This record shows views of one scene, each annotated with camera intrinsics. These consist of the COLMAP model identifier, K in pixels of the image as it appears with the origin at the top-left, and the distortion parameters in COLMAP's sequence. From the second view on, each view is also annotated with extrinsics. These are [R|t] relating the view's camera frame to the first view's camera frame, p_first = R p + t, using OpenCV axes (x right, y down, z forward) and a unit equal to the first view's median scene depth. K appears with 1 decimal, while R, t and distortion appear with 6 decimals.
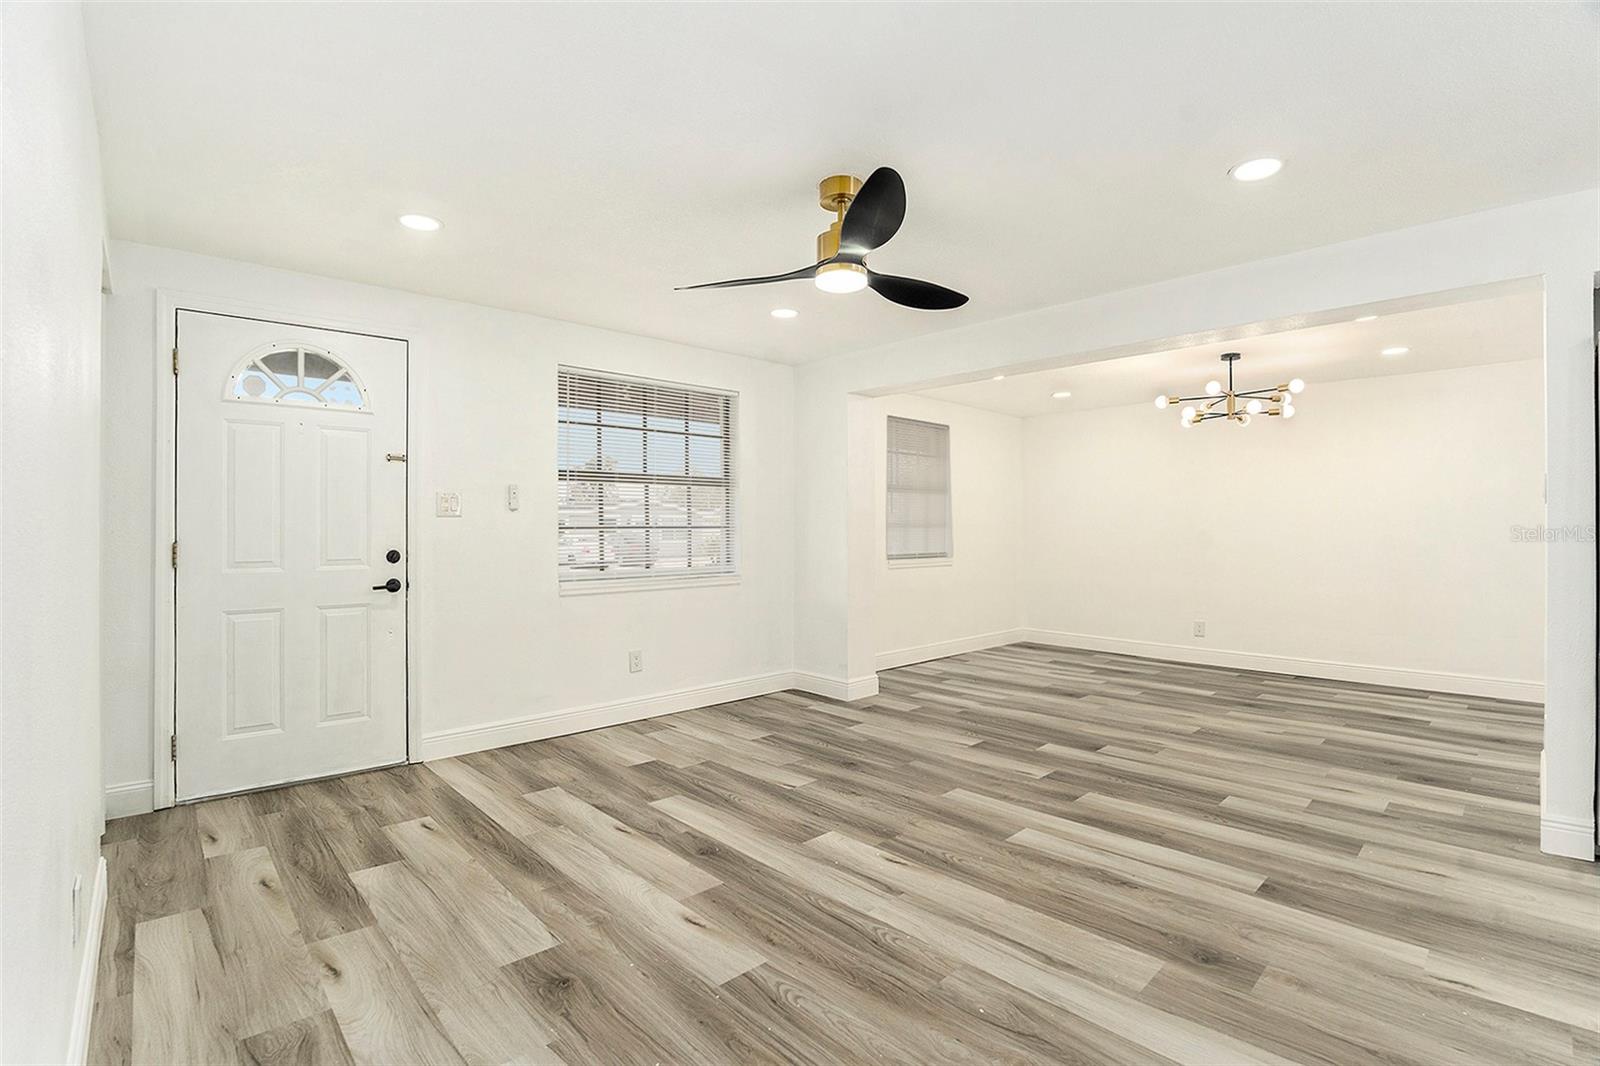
lens RADIAL K [[731.8, 0, 800.0], [0, 731.8, 533.0], [0, 0, 1]] dist [-0.062551, 0.009105]
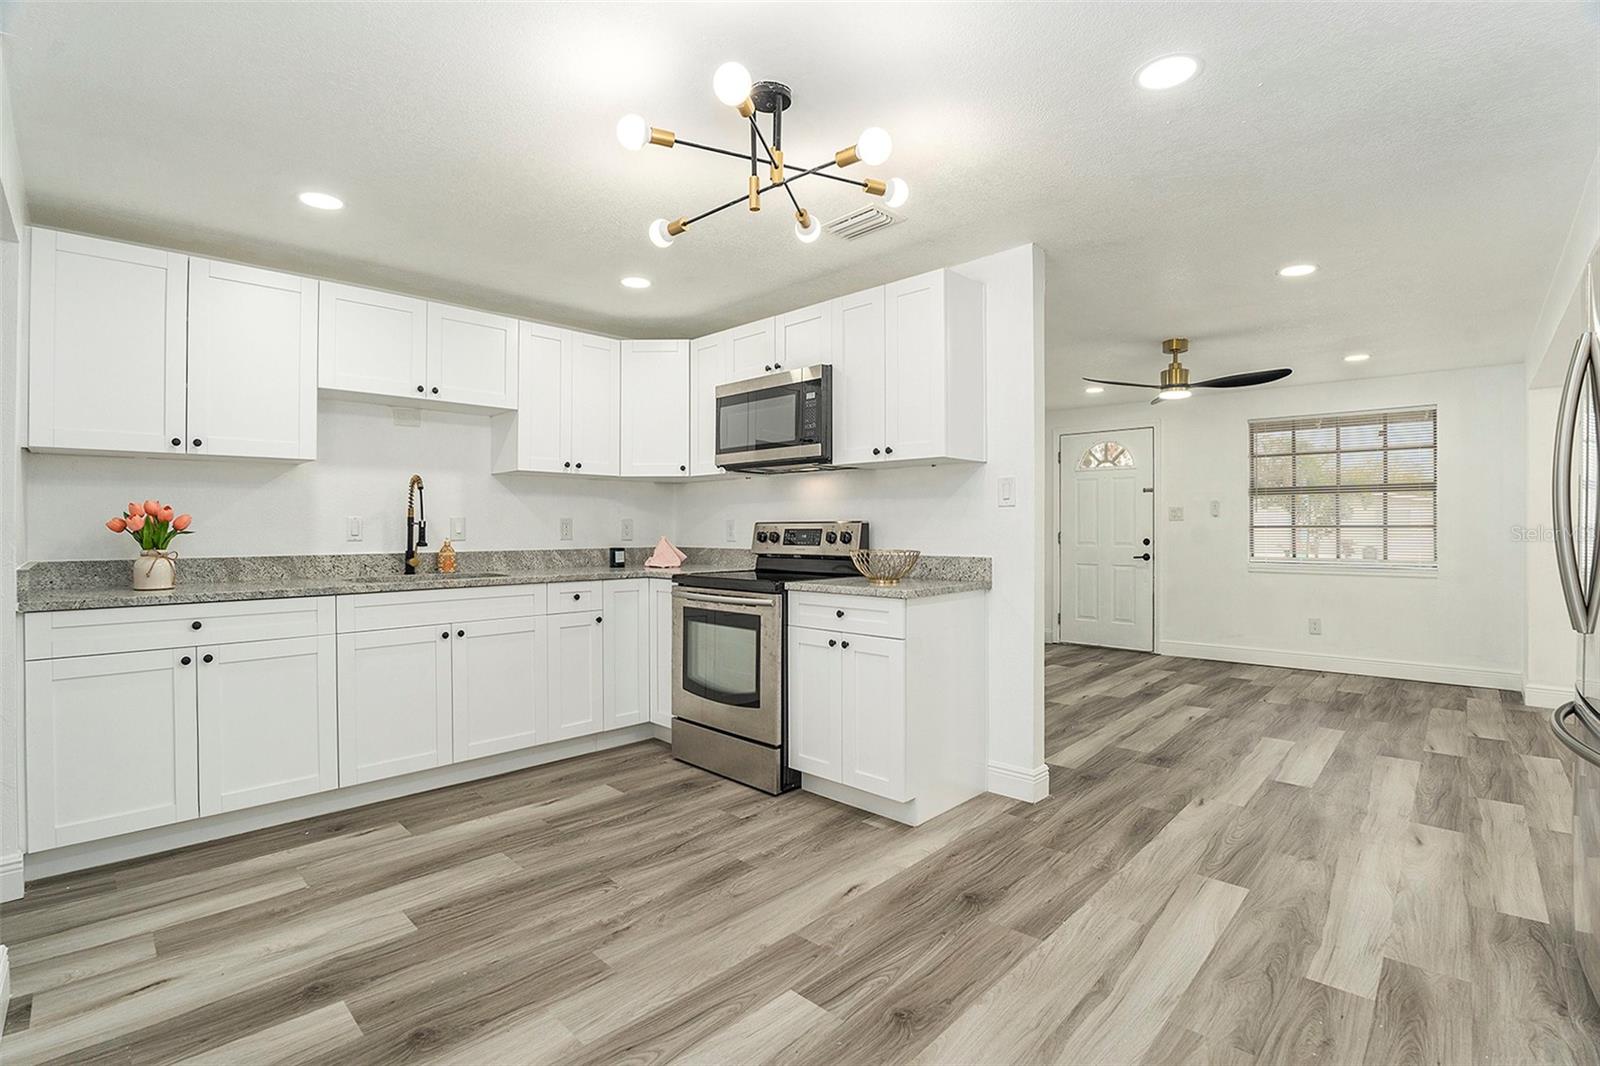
lens RADIAL K [[755.4, 0, 784.1], [0, 755.4, 521.9], [0, 0, 1]] dist [-0.041791, 0.001171]
pose [[0.045939, -0.000320, -0.998944, 1.562643], [-0.001071, 0.999999, -0.000370, -0.020987], [0.998944, 0.001087, 0.045939, -0.068829]]
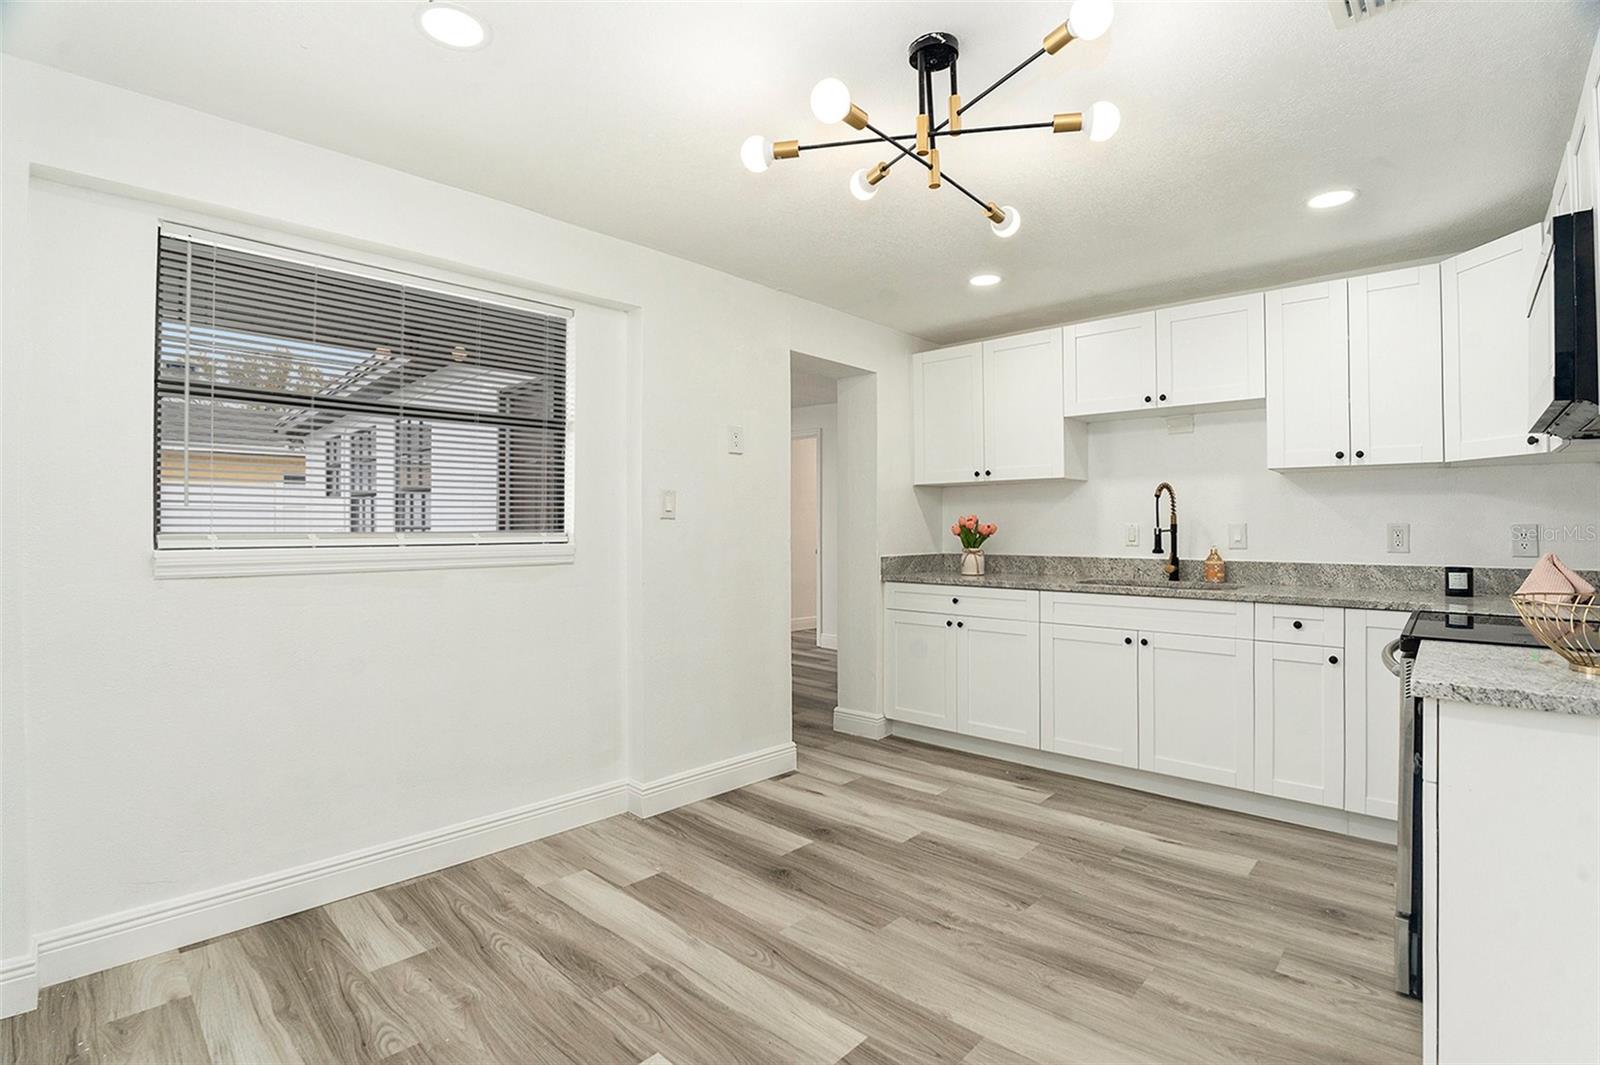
lens RADIAL K [[731.8, 0, 800.0], [0, 731.8, 532.5], [0, 0, 1]] dist [-0.062551, 0.009105]
pose [[-0.996640, -0.000116, -0.081911, 1.032434], [-0.000447, 0.999992, 0.004026, -0.019498], [0.081910, 0.004049, -0.996632, 0.507022]]
